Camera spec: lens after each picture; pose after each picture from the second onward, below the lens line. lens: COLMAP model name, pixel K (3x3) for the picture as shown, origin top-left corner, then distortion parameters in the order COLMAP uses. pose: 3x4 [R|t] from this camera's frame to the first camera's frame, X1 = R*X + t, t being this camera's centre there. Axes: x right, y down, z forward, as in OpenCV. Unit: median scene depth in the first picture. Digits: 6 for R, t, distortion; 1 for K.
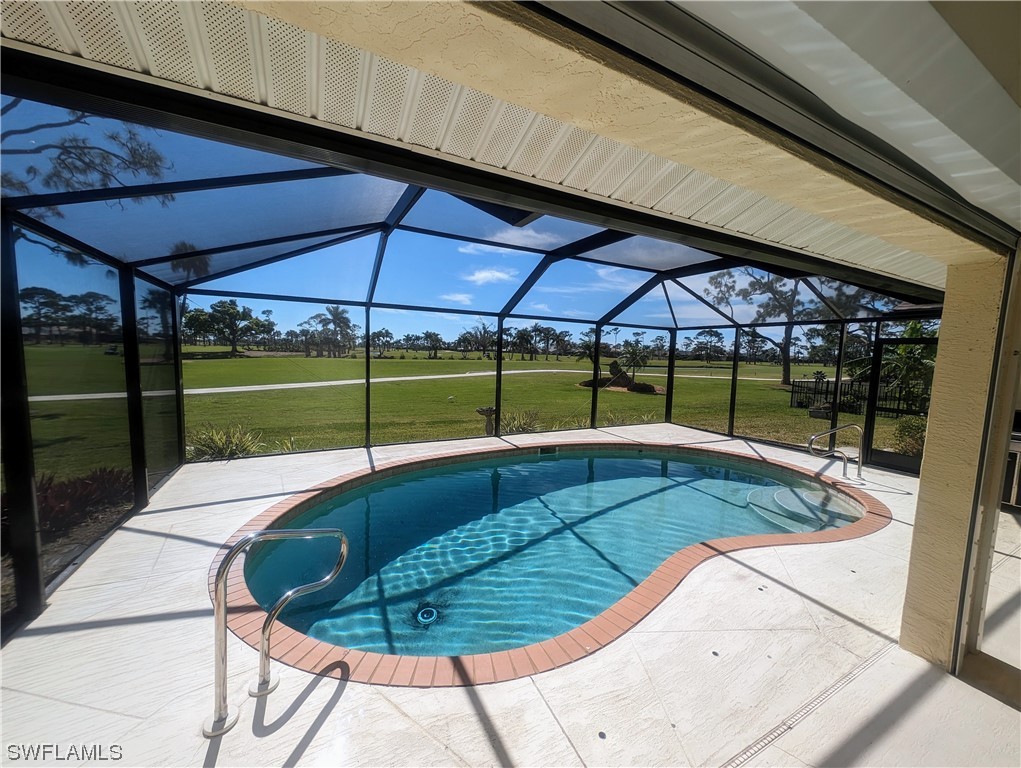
lens RADIAL K [[388.5, 0, 509.5], [0, 388.5, 385.3], [0, 0, 1]] dist [0.001243, -0.002608]
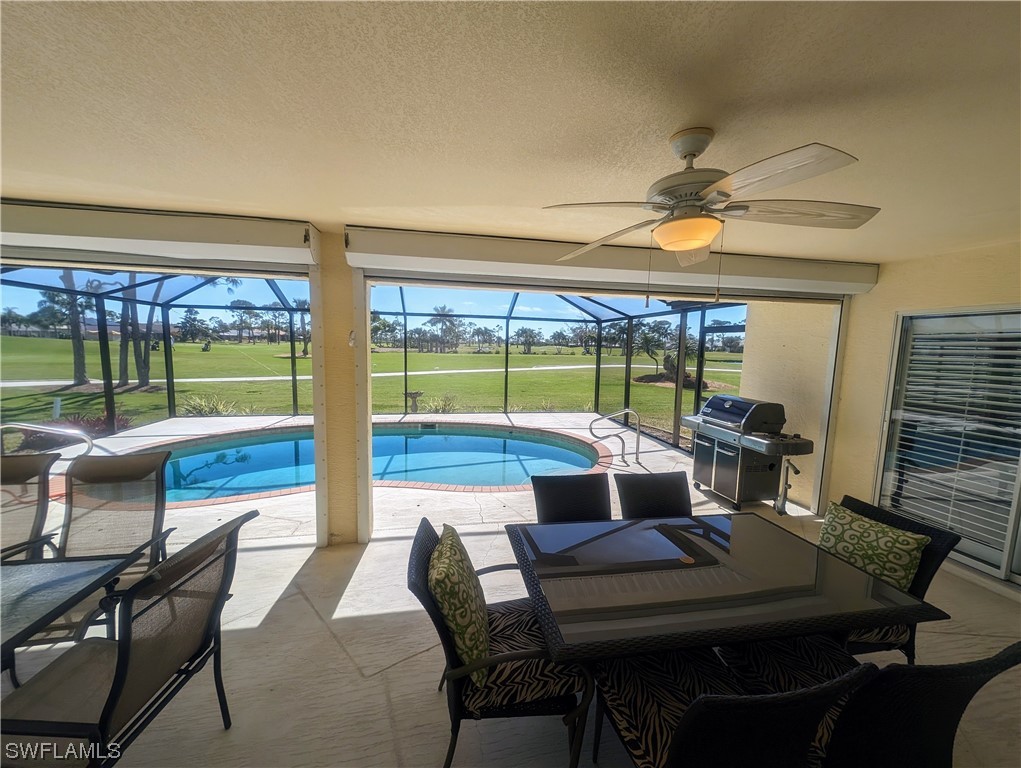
lens RADIAL K [[388.5, 0, 509.5], [0, 388.5, 385.3], [0, 0, 1]] dist [0.001243, -0.002608]
pose [[0.957700, 0.022221, -0.286909, 0.157299], [-0.018942, 0.999720, 0.014202, 0.004426], [0.287144, -0.008166, 0.957853, -0.017815]]
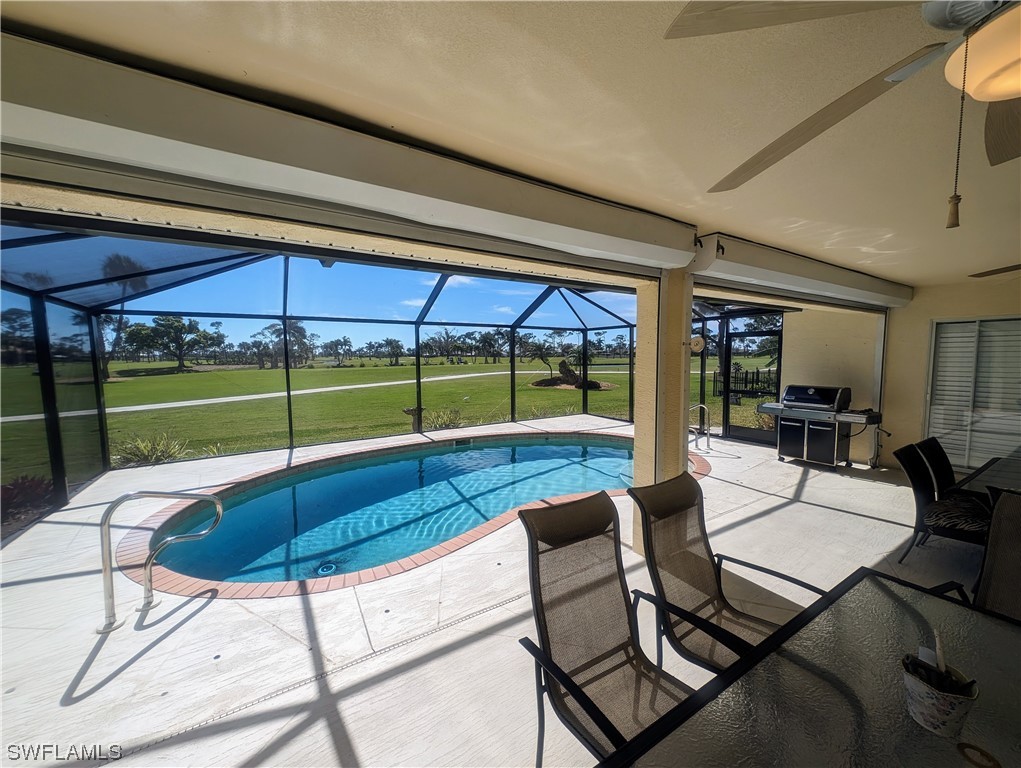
lens RADIAL K [[387.9, 0, 509.5], [0, 387.9, 386.9], [0, 0, 1]] dist [-0.000793, -0.000395]
pose [[0.995733, -0.045113, 0.080506, 0.035378], [0.045436, 0.998965, -0.002184, 0.003824], [-0.080324, 0.005832, 0.996752, -0.029749]]
